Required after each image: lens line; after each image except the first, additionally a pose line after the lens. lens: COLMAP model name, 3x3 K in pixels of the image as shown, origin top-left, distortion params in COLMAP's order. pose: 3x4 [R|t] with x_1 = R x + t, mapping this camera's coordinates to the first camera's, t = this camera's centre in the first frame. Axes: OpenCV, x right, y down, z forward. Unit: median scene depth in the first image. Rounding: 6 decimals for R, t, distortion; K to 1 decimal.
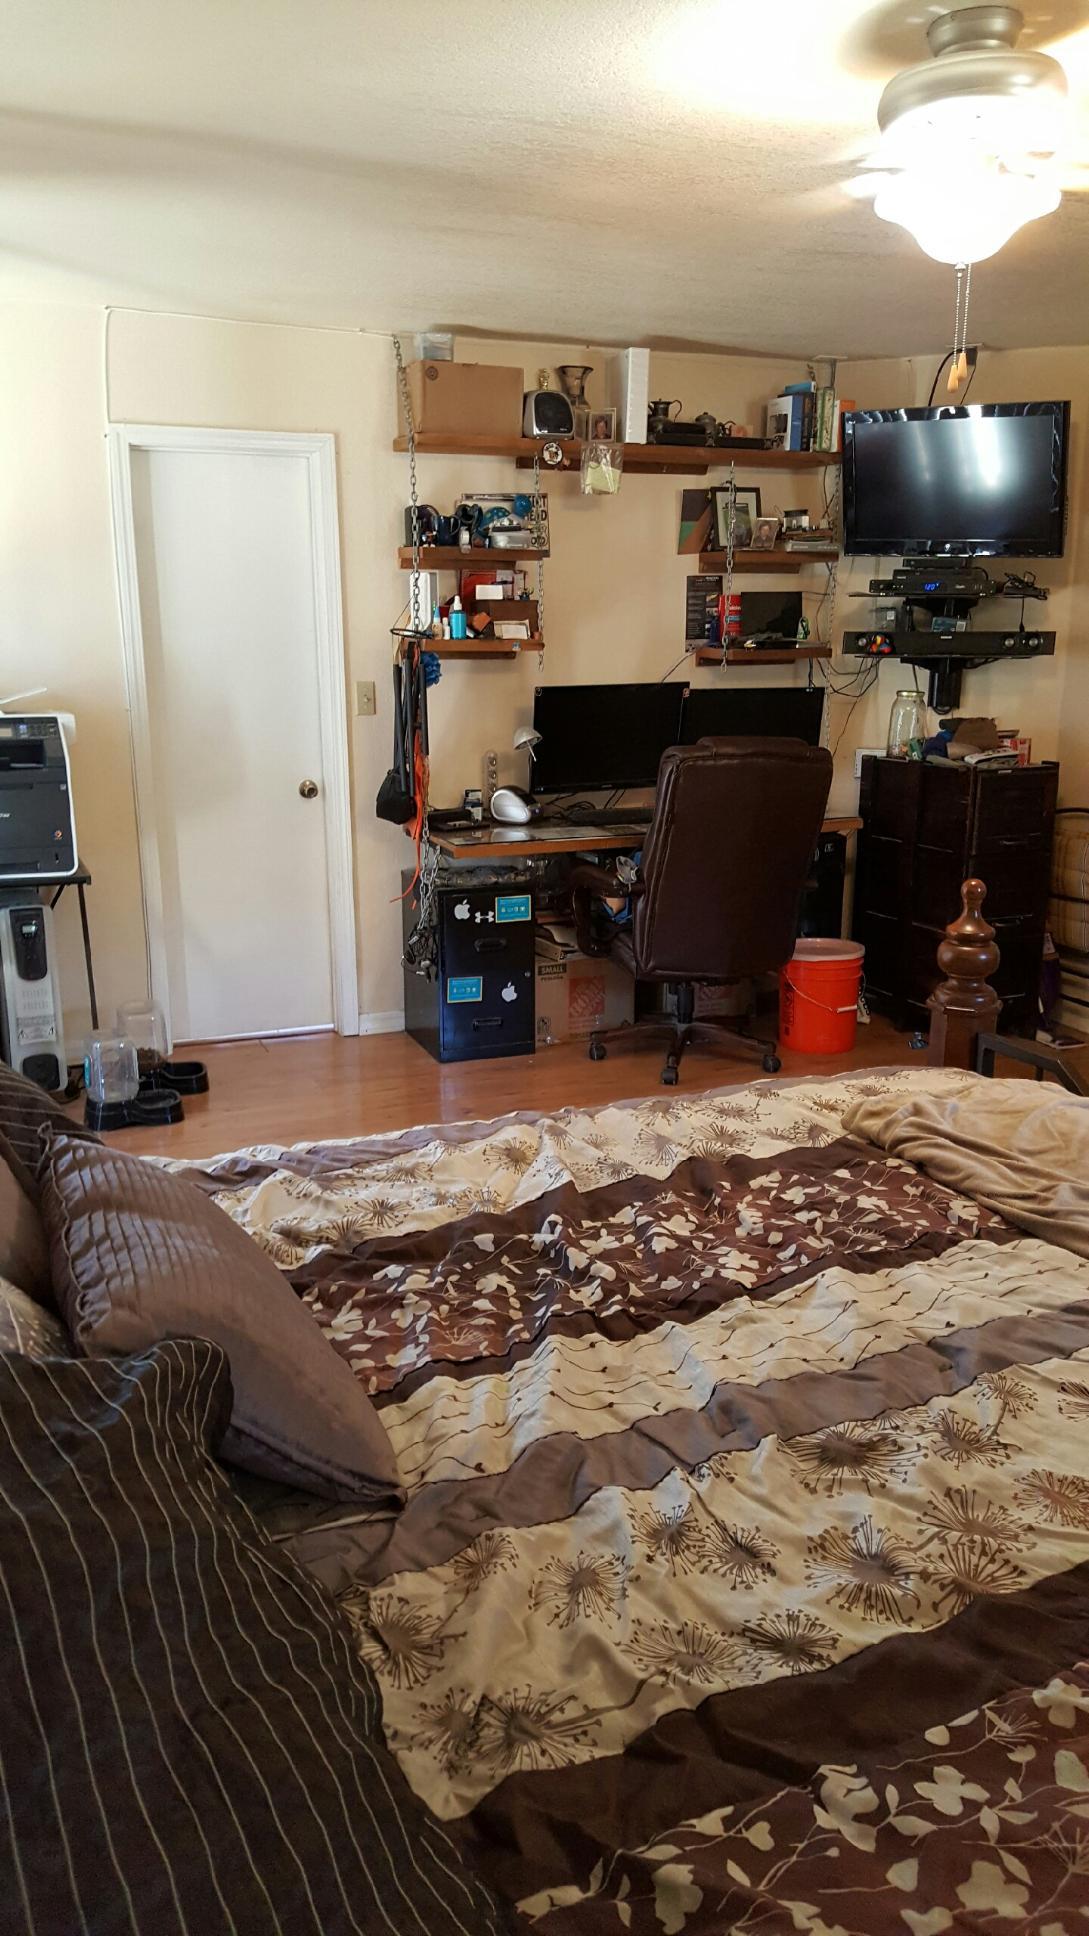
lens RADIAL K [[1347.0, 0, 544.5], [0, 1347.0, 968.0], [0, 0, 1]] dist [0.006528, 0.000375]
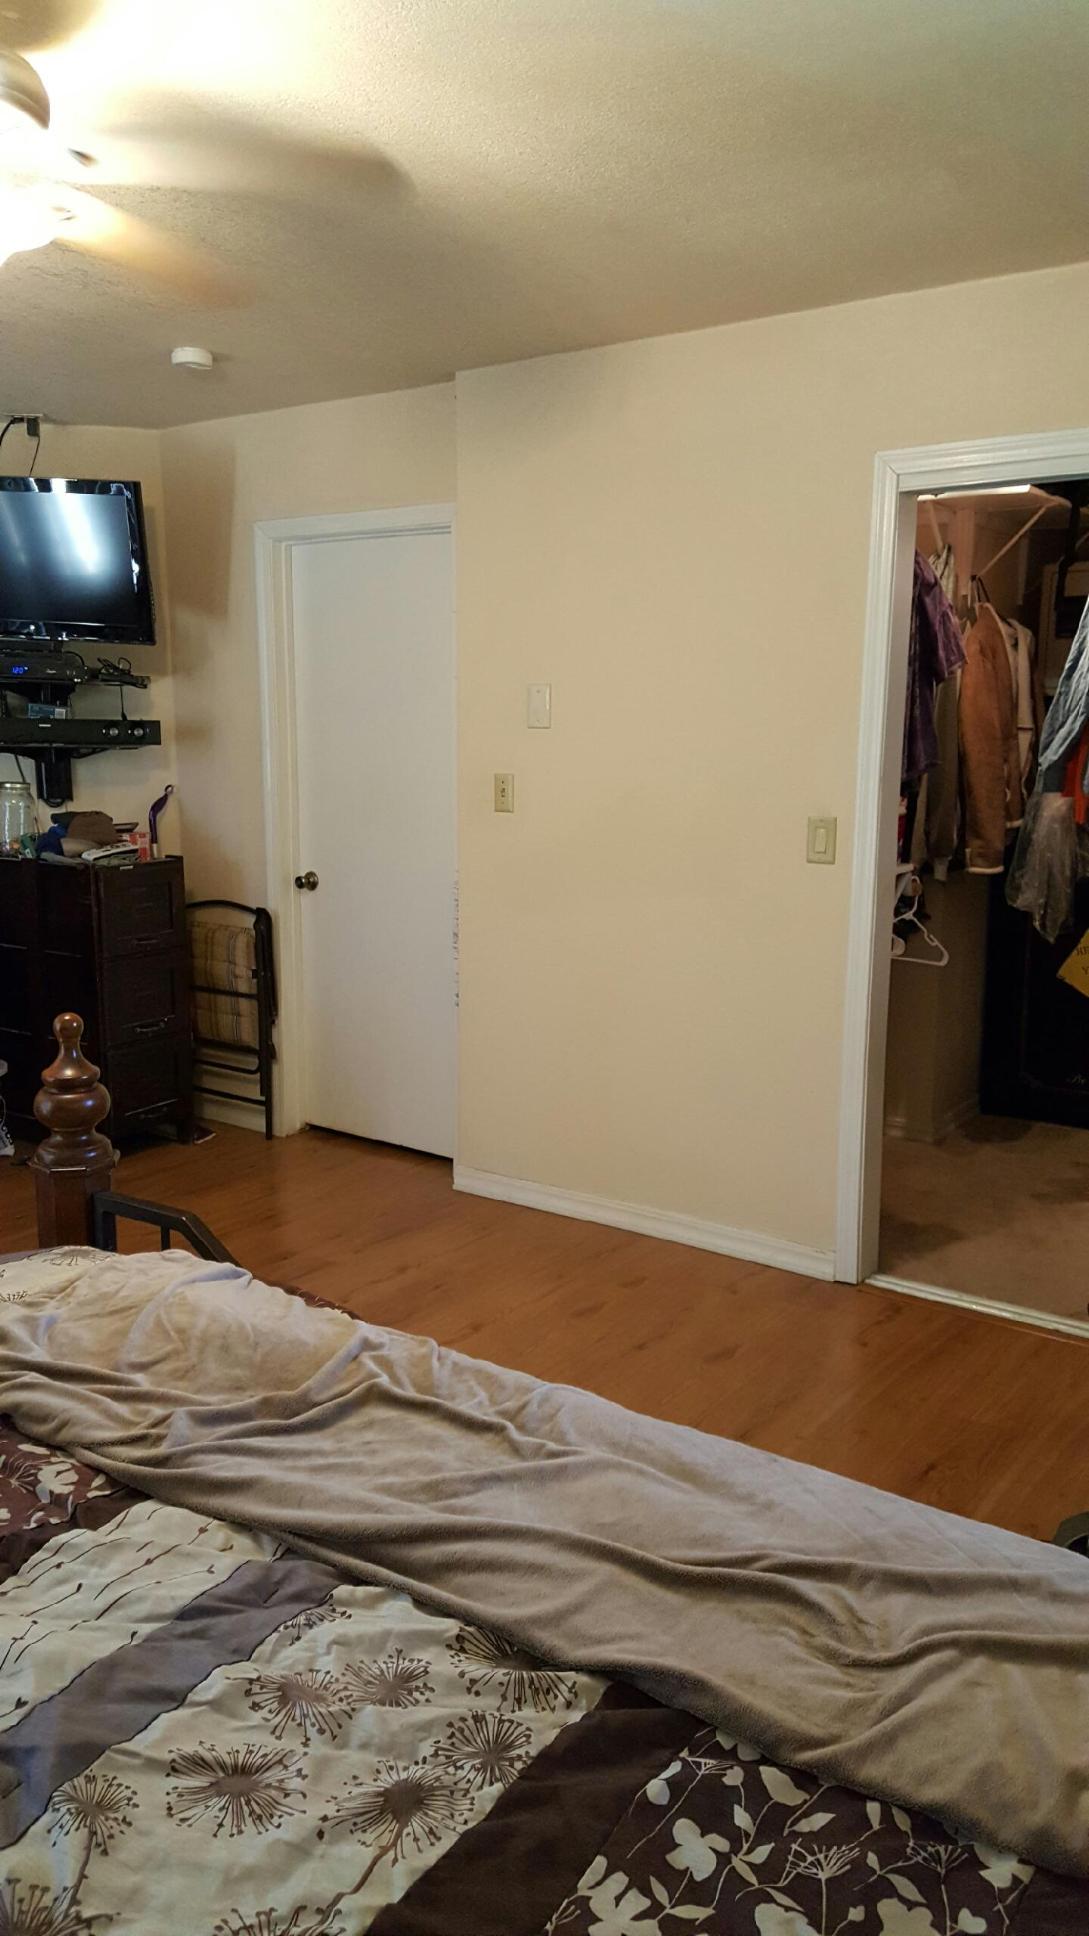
lens RADIAL K [[1347.0, 0, 544.5], [0, 1347.0, 968.0], [0, 0, 1]] dist [0.006528, 0.000375]
pose [[0.824264, -0.096031, 0.558002, 0.095779], [0.128497, 0.991524, -0.019173, -0.039506], [-0.551432, 0.087505, 0.829618, 0.128373]]
